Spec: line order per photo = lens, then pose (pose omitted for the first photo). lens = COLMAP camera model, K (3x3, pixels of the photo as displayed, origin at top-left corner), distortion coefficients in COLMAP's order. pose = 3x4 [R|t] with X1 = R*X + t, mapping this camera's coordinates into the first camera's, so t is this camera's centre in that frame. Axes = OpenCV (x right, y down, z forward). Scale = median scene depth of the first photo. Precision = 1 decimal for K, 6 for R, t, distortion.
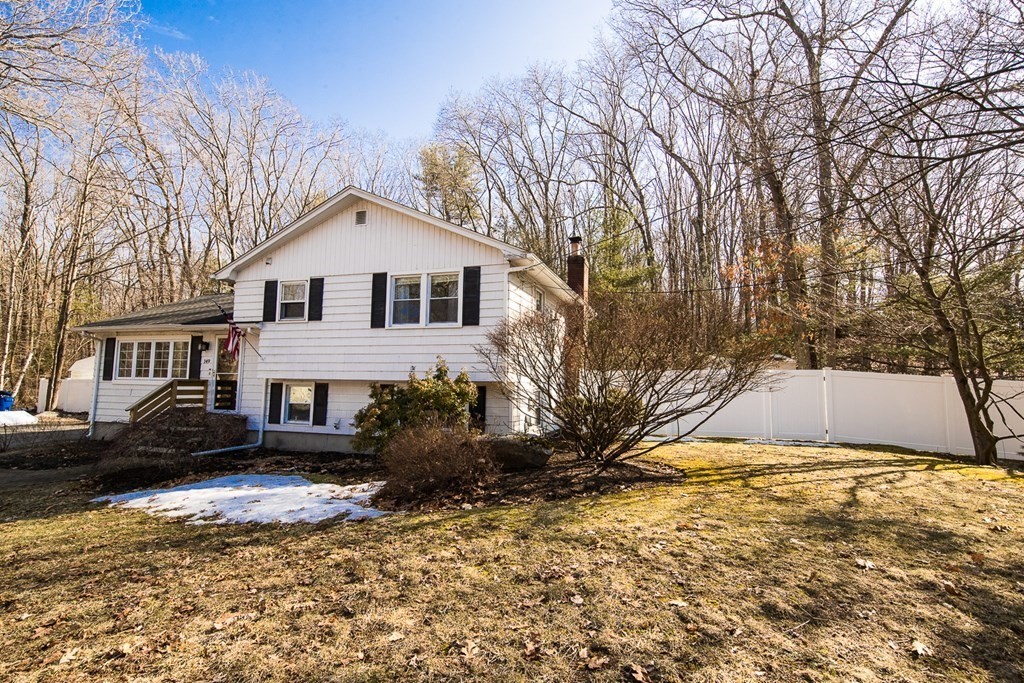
lens RADIAL K [[490.6, 0, 512.7], [0, 490.6, 350.9], [0, 0, 1]] dist [0.000612, 0.000261]
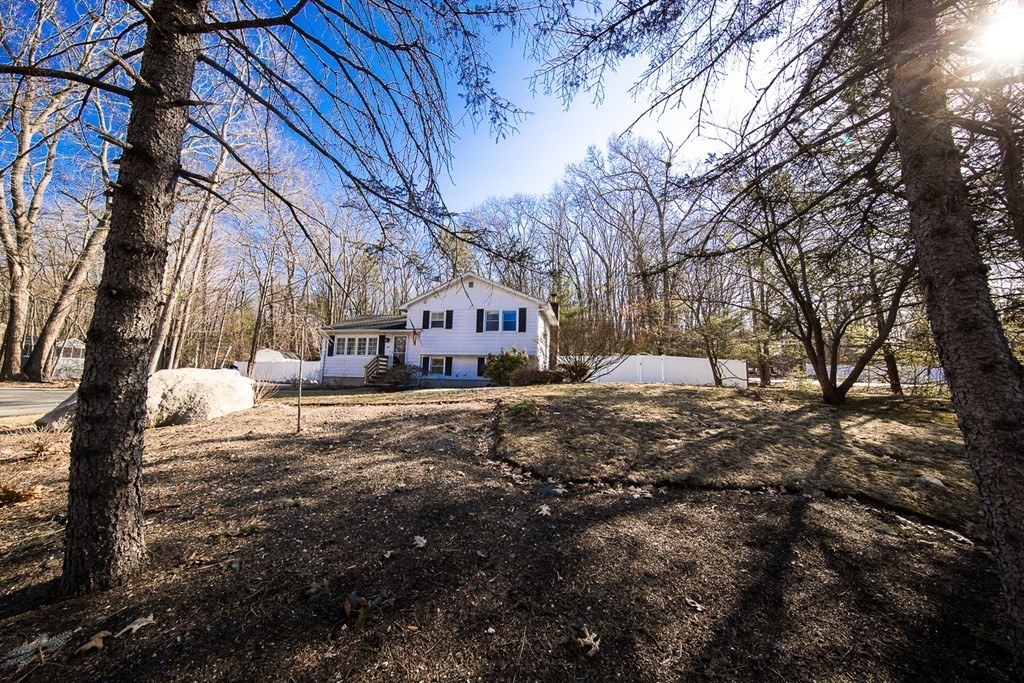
lens RADIAL K [[323.8, 0, 514.2], [0, 323.8, 345.0], [0, 0, 1]] dist [0.010684, -0.004523]
pose [[0.994246, 0.019405, 0.105353, -0.231896], [-0.015340, 0.999111, -0.039263, 0.059043], [-0.106021, 0.037421, 0.993660, -0.455937]]
